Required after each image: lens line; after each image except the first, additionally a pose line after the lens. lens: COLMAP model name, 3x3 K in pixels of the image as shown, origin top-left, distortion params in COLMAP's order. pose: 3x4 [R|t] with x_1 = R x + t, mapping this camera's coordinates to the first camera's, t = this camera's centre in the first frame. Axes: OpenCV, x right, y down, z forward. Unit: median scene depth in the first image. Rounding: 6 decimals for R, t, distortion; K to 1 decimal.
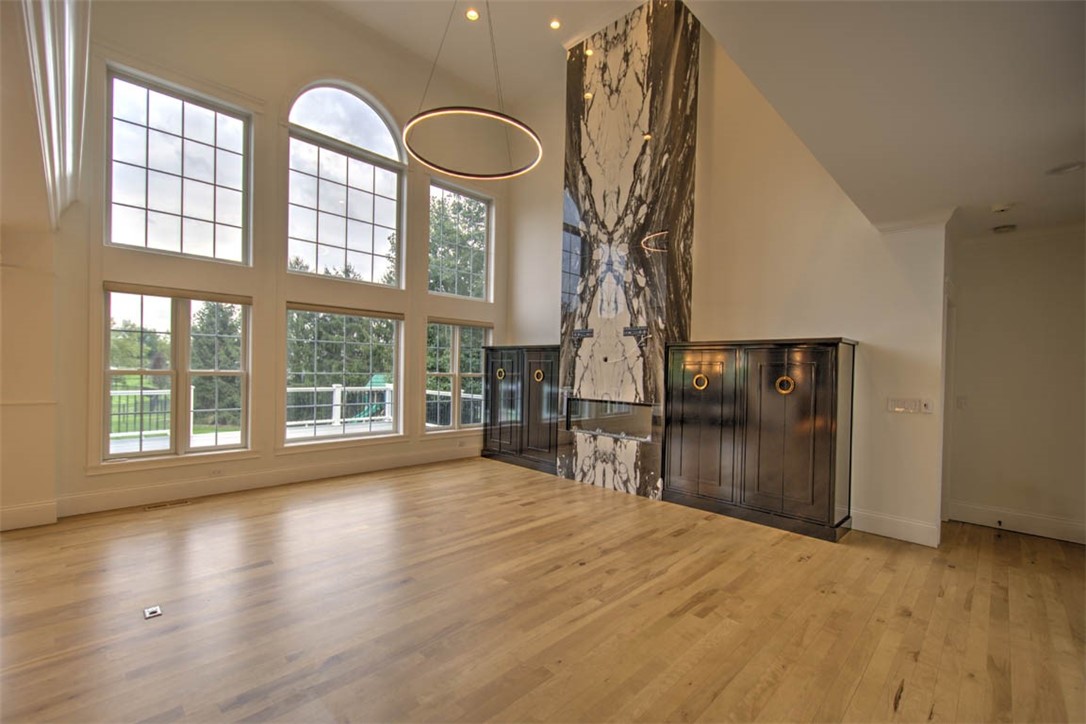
lens RADIAL K [[468.1, 0, 538.9], [0, 468.1, 376.1], [0, 0, 1]] dist [0.002993, -0.000901]
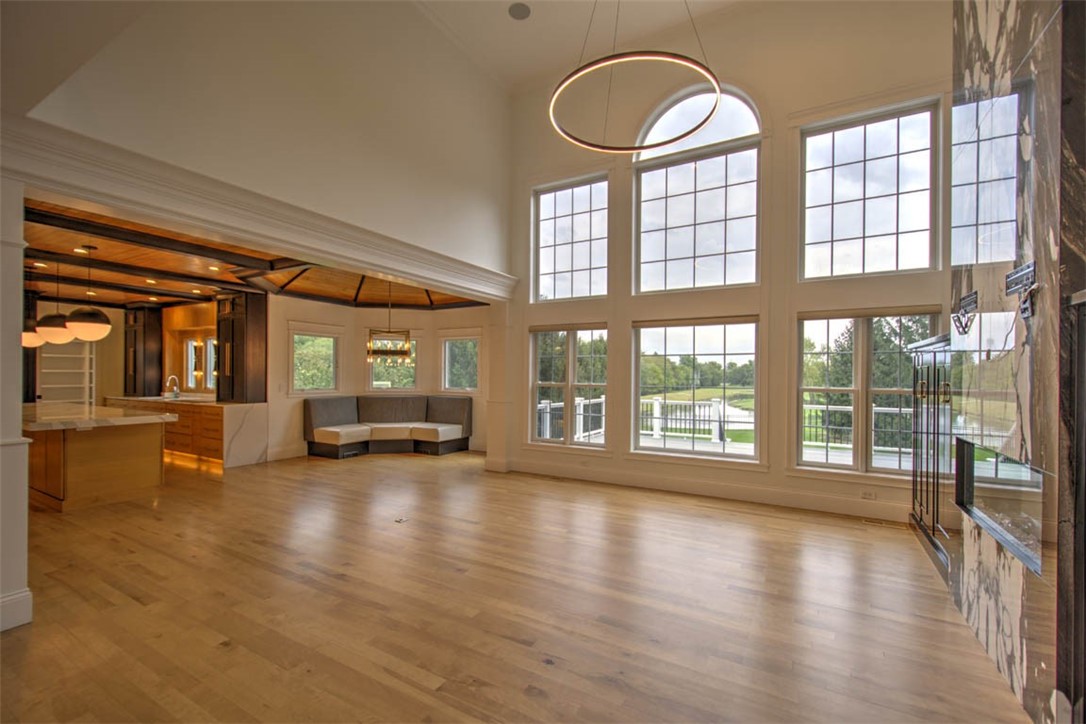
lens RADIAL K [[468.1, 0, 533.8], [0, 468.1, 369.7], [0, 0, 1]] dist [0.002993, -0.000901]
pose [[0.247907, -0.031701, -0.968265, 0.471055], [-0.018644, 0.999123, -0.037485, 0.002035], [0.968604, 0.027345, 0.247099, 0.495898]]
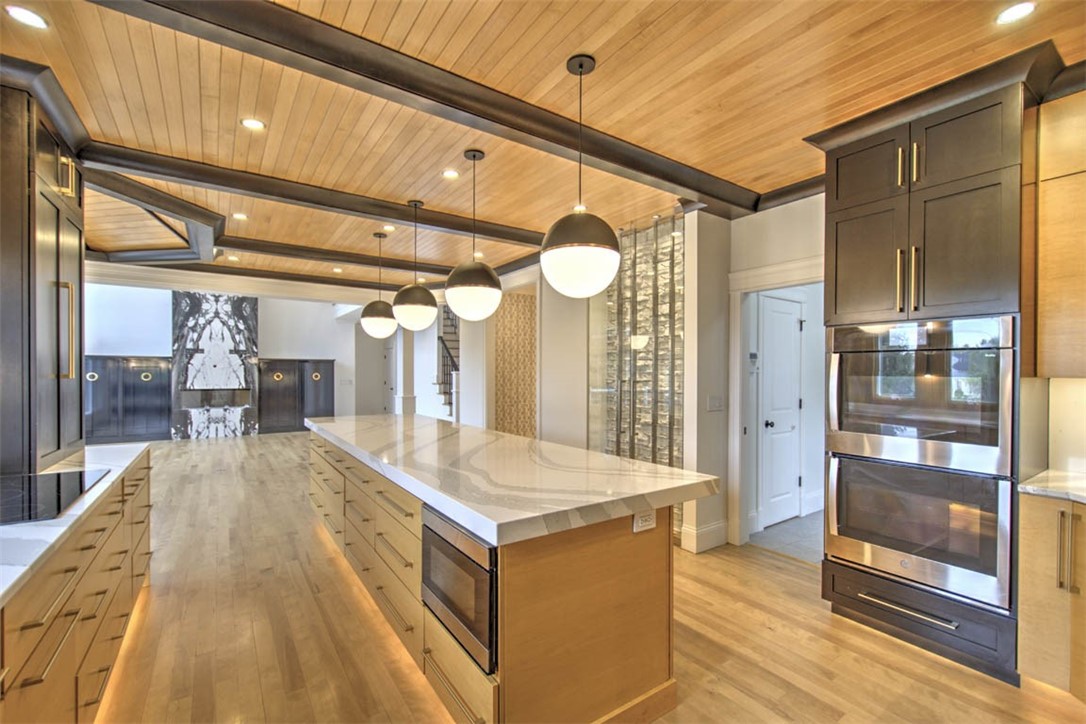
lens RADIAL K [[468.1, 0, 545.2], [0, 468.1, 375.6], [0, 0, 1]] dist [0.002993, -0.000901]
pose [[0.173044, -0.027163, 0.984540, -1.447011], [0.019997, 0.999510, 0.024061, -0.017573], [-0.984711, 0.015524, 0.173502, -0.574724]]
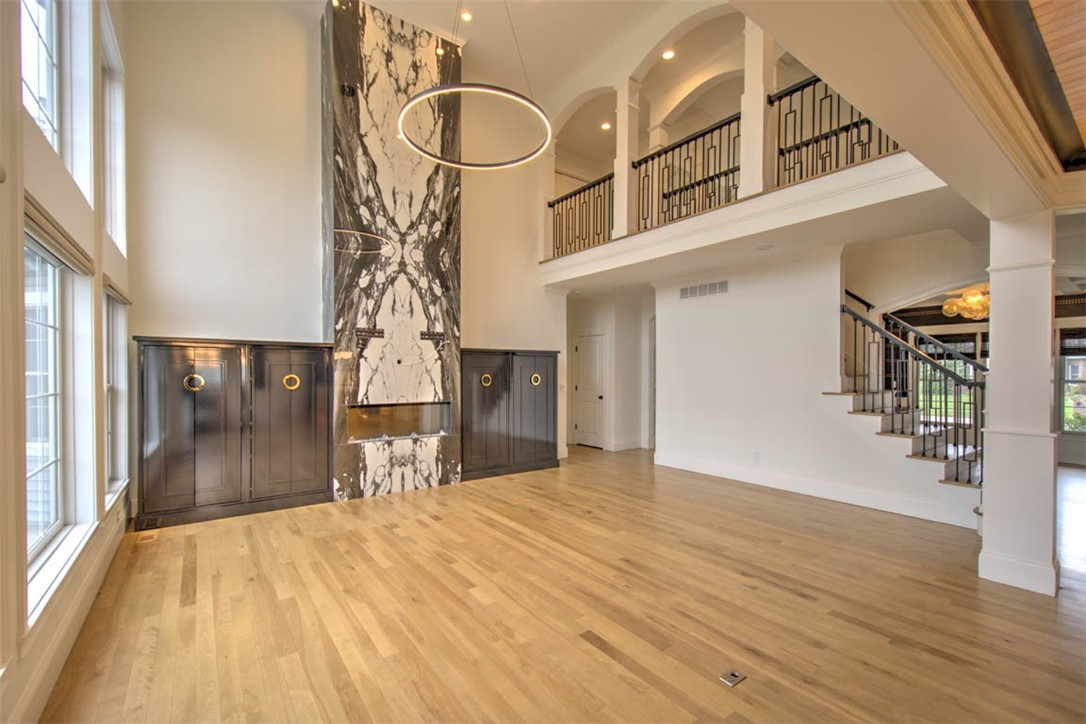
lens RADIAL K [[468.1, 0, 537.5], [0, 468.1, 378.5], [0, 0, 1]] dist [0.002993, -0.000901]
pose [[0.149722, -0.039430, 0.987942, -0.804432], [0.019396, 0.999129, 0.036937, -0.032148], [-0.988538, 0.013632, 0.150357, 0.582117]]
